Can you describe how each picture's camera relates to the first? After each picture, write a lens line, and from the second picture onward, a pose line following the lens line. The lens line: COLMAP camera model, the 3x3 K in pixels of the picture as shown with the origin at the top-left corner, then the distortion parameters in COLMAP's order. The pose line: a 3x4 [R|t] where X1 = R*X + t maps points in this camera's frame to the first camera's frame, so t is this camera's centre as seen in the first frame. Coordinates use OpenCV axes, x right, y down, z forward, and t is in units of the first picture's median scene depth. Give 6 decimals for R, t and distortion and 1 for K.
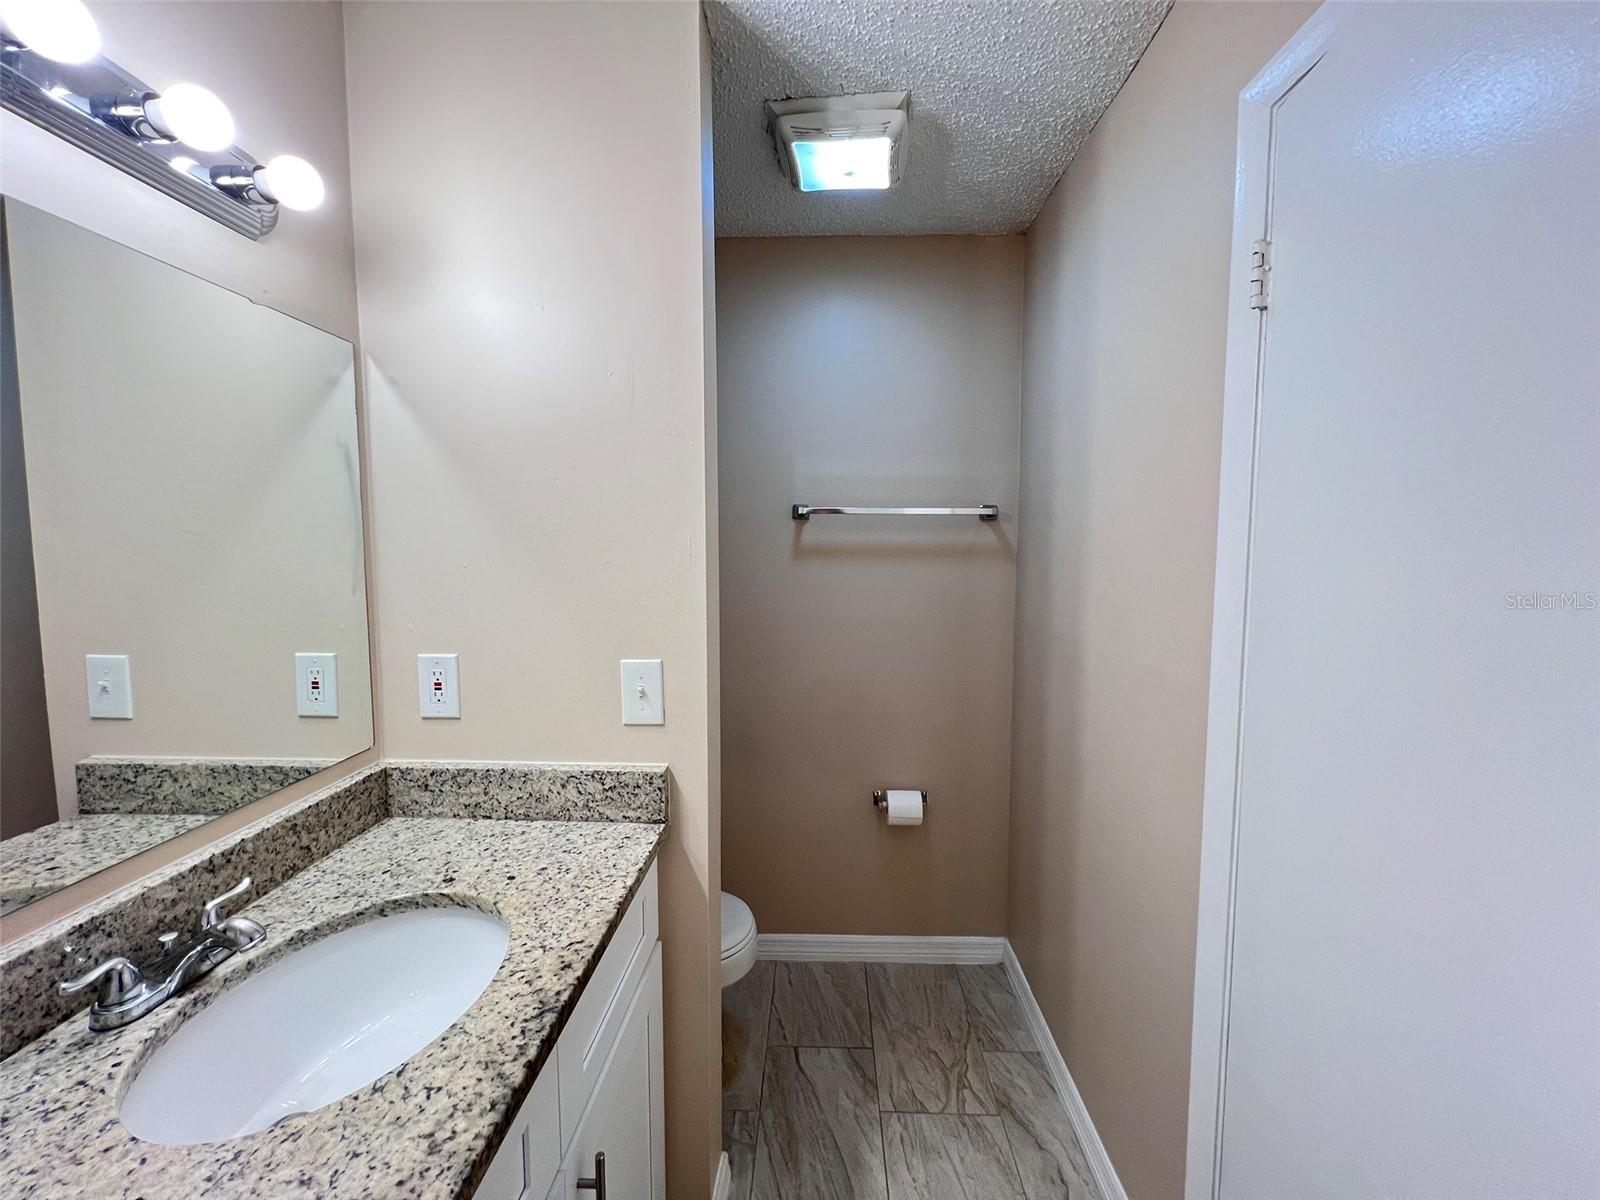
lens RADIAL K [[638.5, 0, 802.1], [0, 638.5, 594.4], [0, 0, 1]] dist [-0.000977, 0.000084]
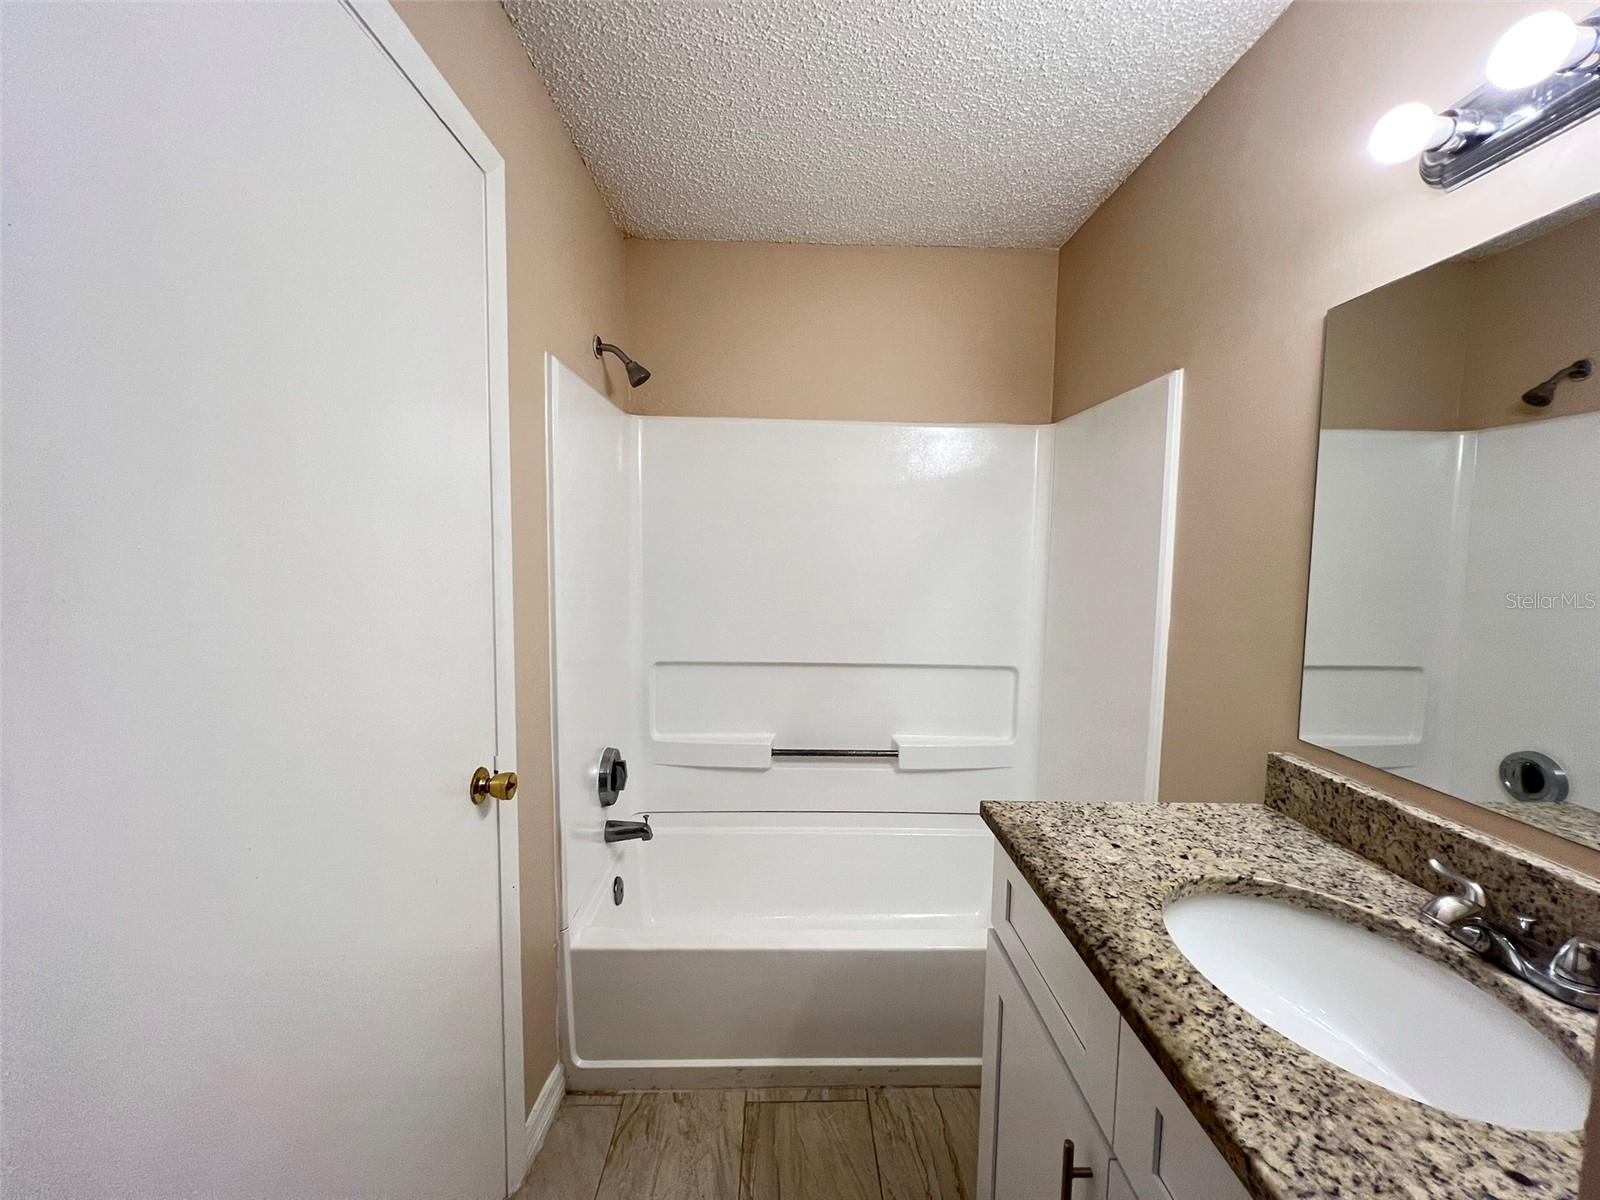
lens RADIAL K [[638.5, 0, 802.1], [0, 638.5, 594.4], [0, 0, 1]] dist [-0.000977, 0.000084]
pose [[-0.998252, -0.013767, -0.057468, 0.114445], [-0.022420, 0.988009, 0.152757, -0.048728], [0.054676, 0.153779, -0.986591, 1.368330]]
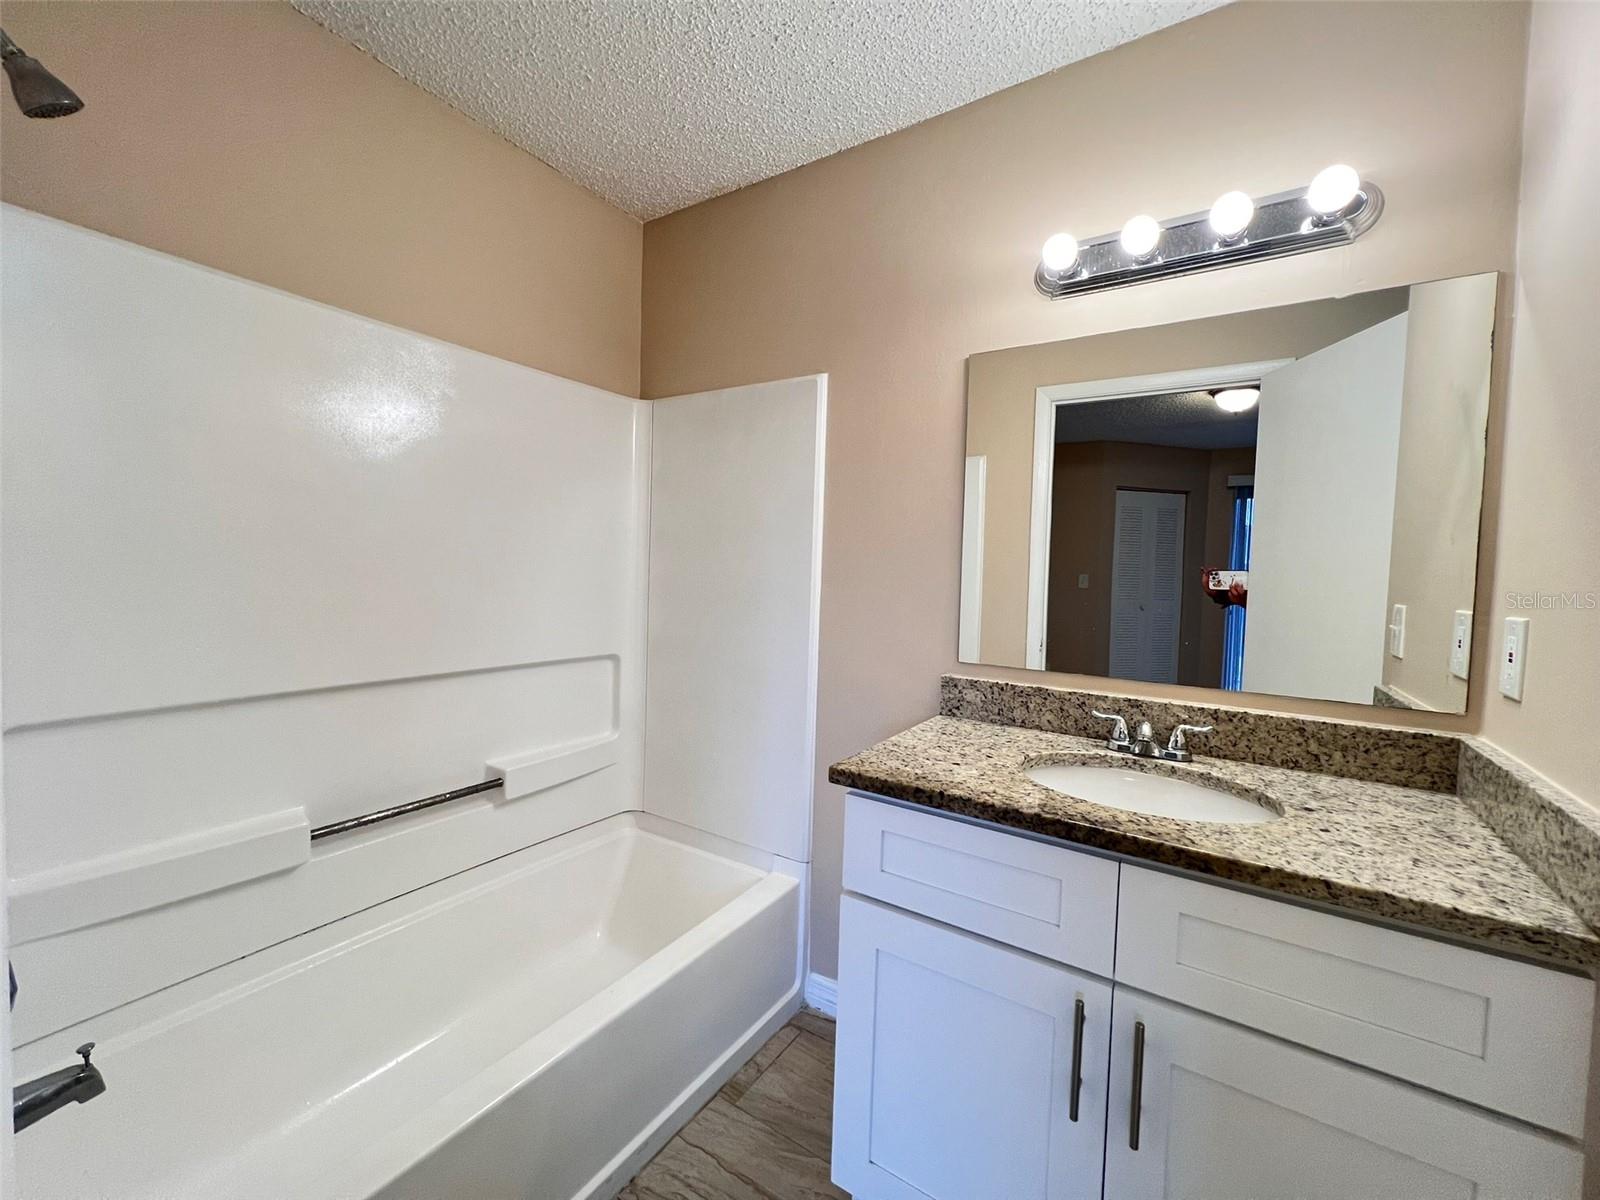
lens RADIAL K [[638.5, 0, 802.1], [0, 638.5, 594.4], [0, 0, 1]] dist [-0.000977, 0.000084]
pose [[-0.518247, 0.018967, -0.855021, 0.704656], [-0.098017, 0.991849, 0.081413, 0.107225], [0.849596, 0.125998, -0.512164, 0.786170]]
